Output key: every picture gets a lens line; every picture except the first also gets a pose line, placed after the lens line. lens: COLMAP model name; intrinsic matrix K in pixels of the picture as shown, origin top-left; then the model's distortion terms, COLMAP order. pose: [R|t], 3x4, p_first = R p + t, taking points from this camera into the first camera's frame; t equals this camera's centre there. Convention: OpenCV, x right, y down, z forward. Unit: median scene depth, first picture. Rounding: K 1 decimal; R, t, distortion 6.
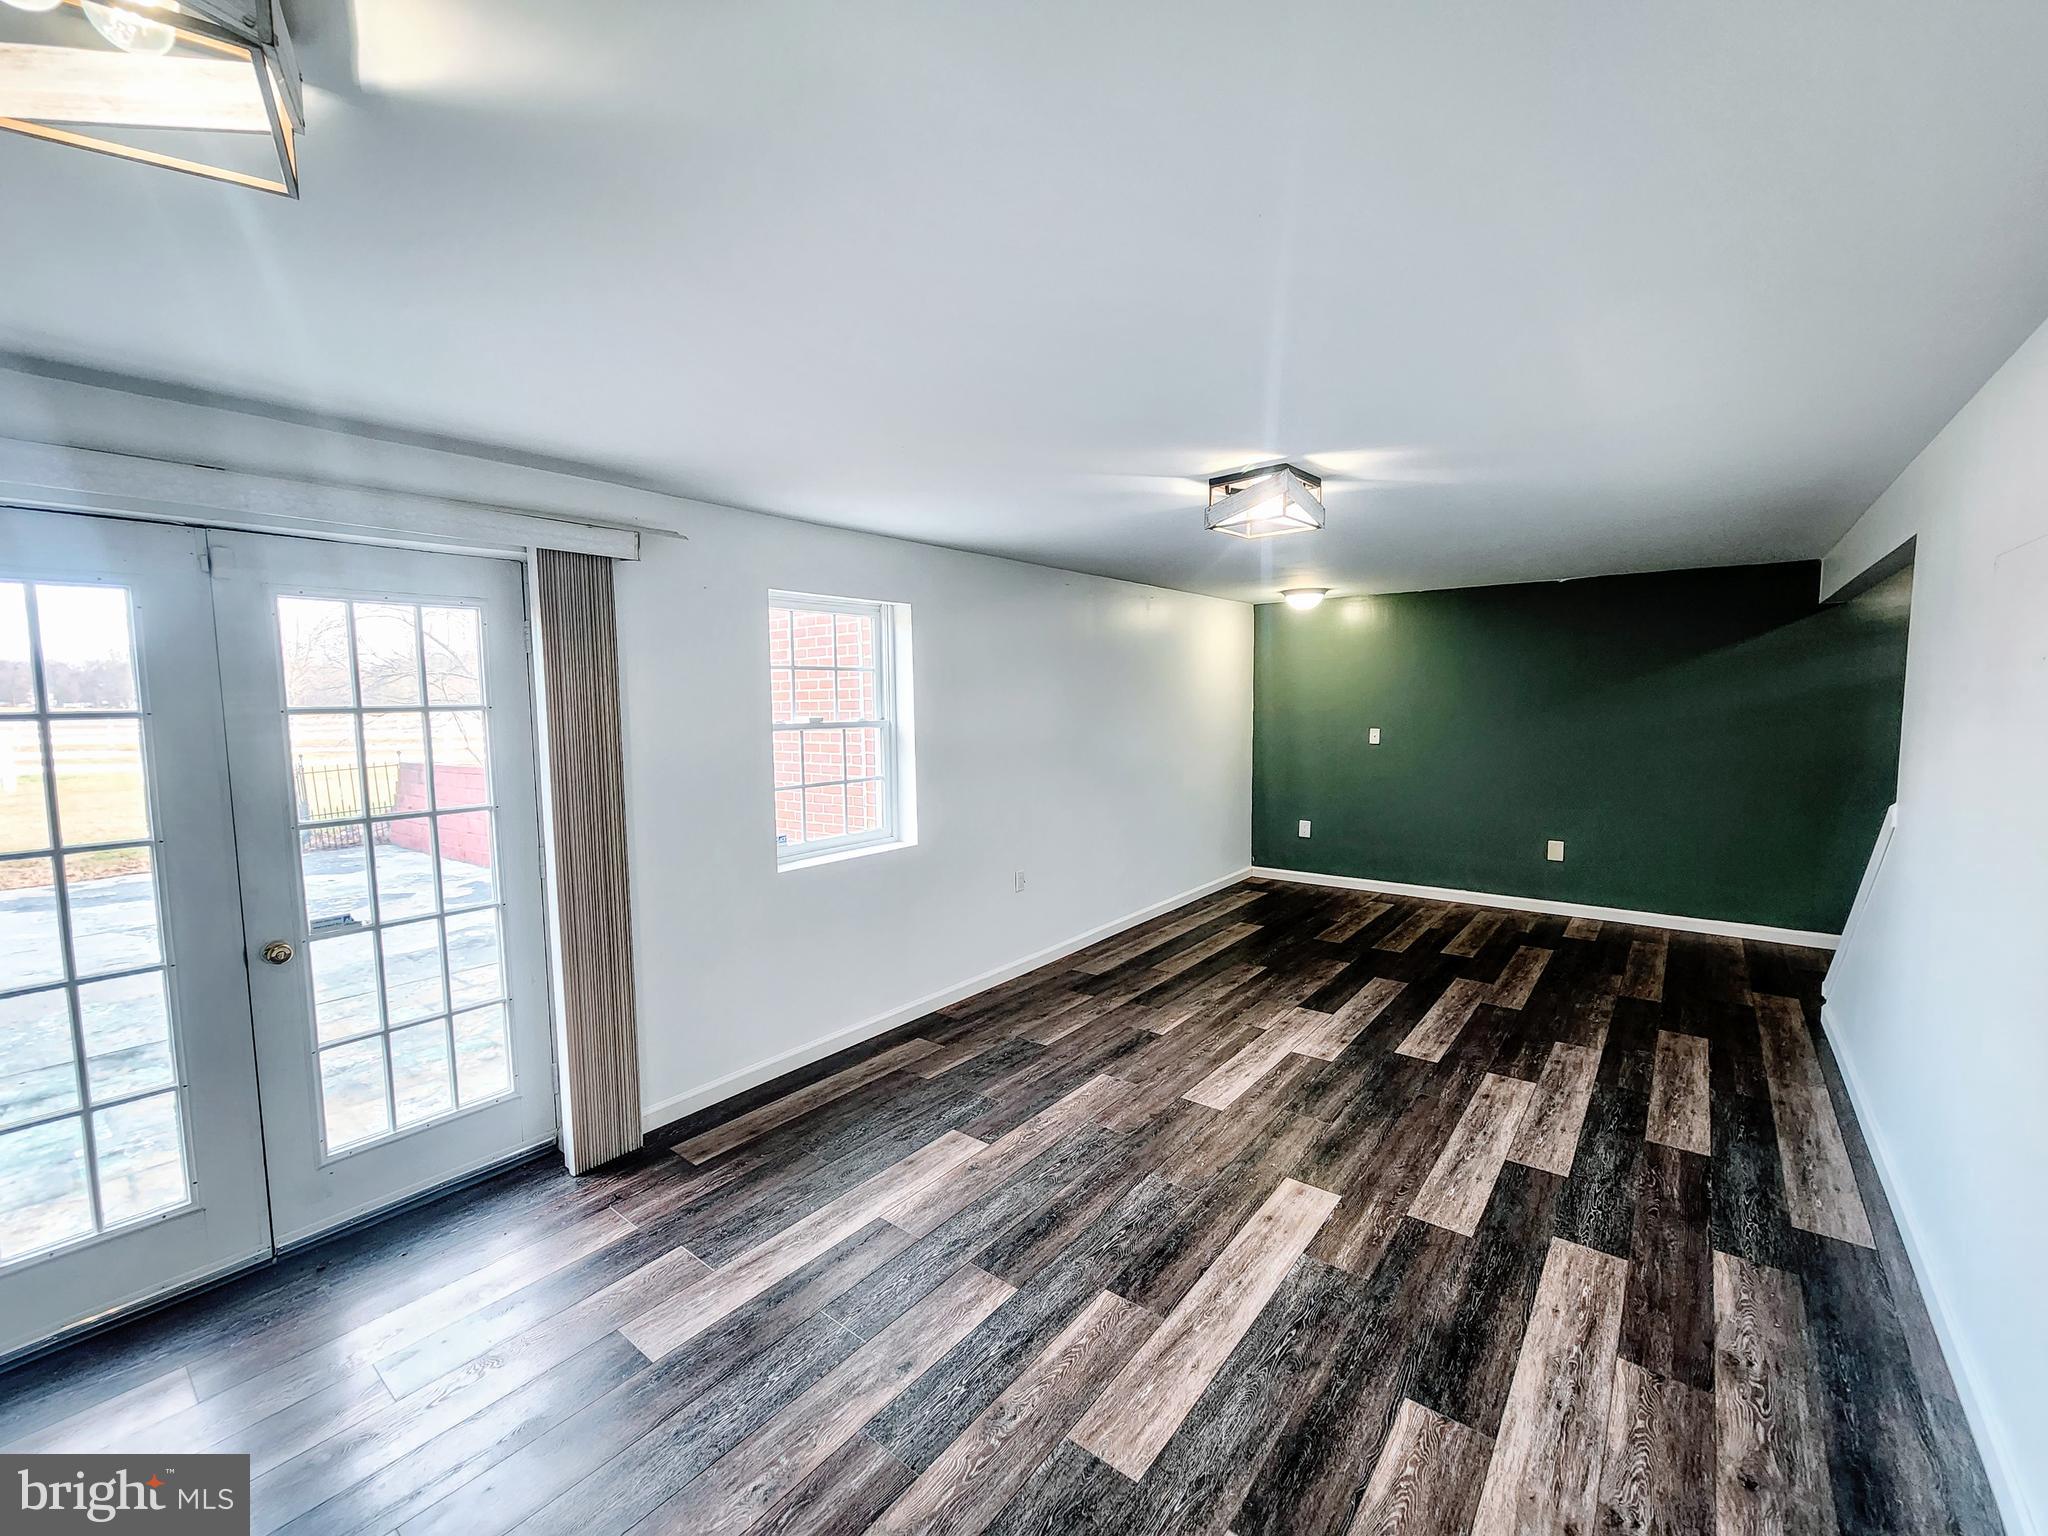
lens RADIAL K [[845.1, 0, 1015.8], [0, 845.1, 776.2], [0, 0, 1]] dist [-0.001419, -0.000763]
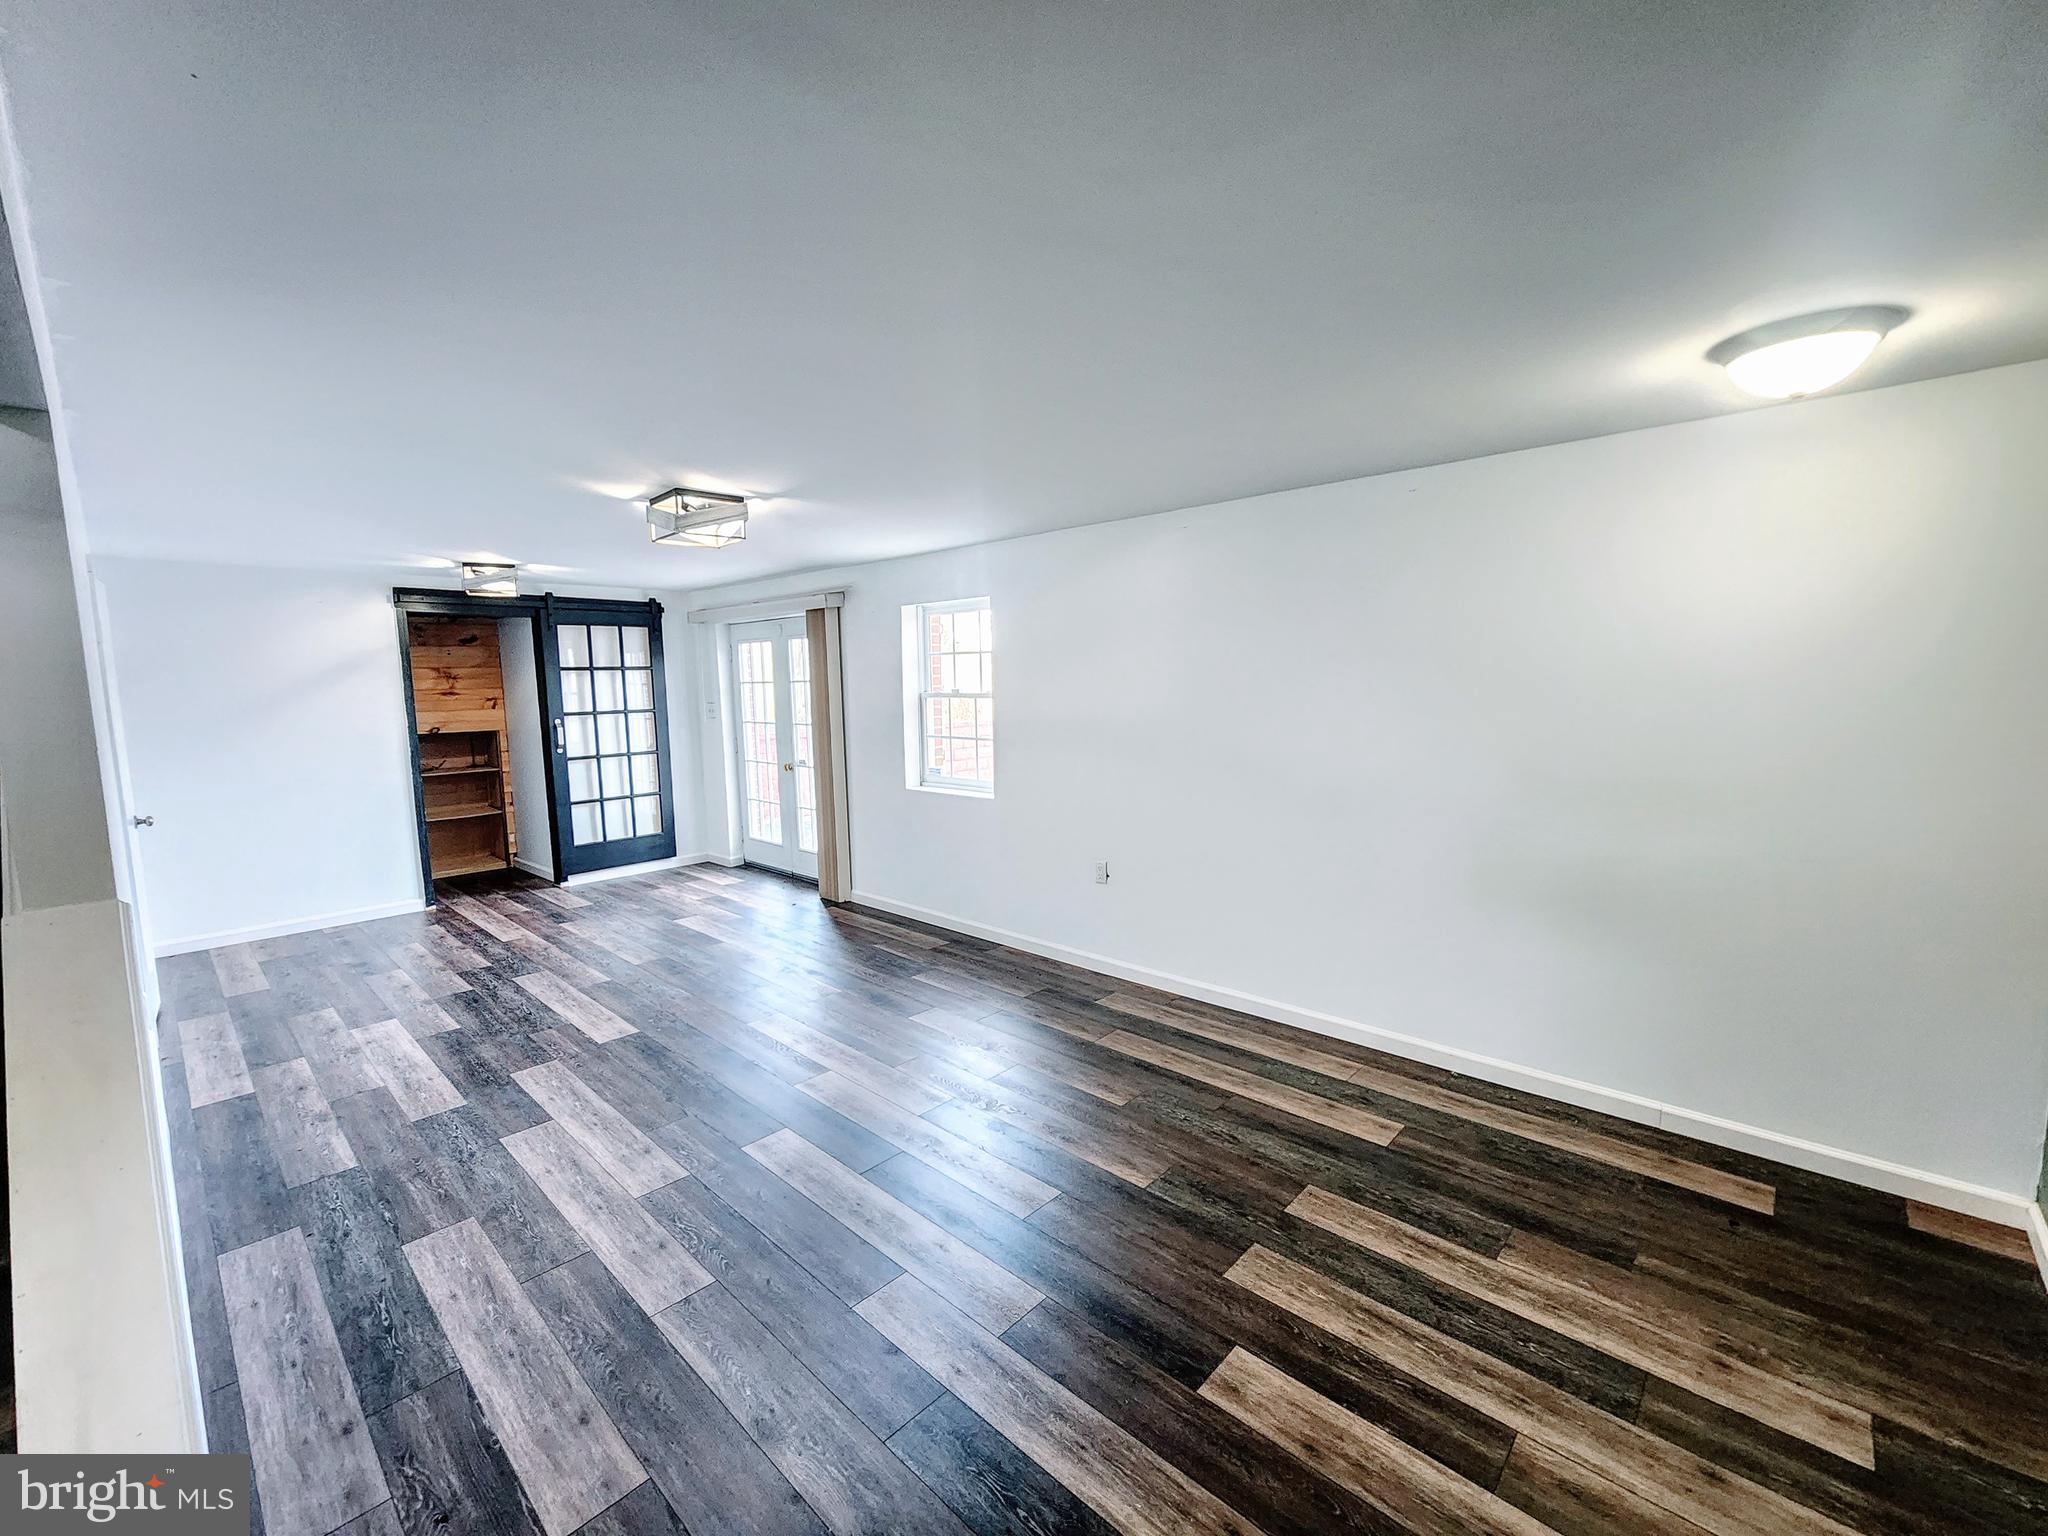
lens RADIAL K [[845.1, 0, 1015.8], [0, 845.1, 776.2], [0, 0, 1]] dist [-0.001419, -0.000763]
pose [[-0.079598, 0.130595, -0.988235, 1.569696], [-0.073549, 0.987909, 0.136476, -0.170215], [0.994110, 0.083547, -0.069030, 1.655556]]
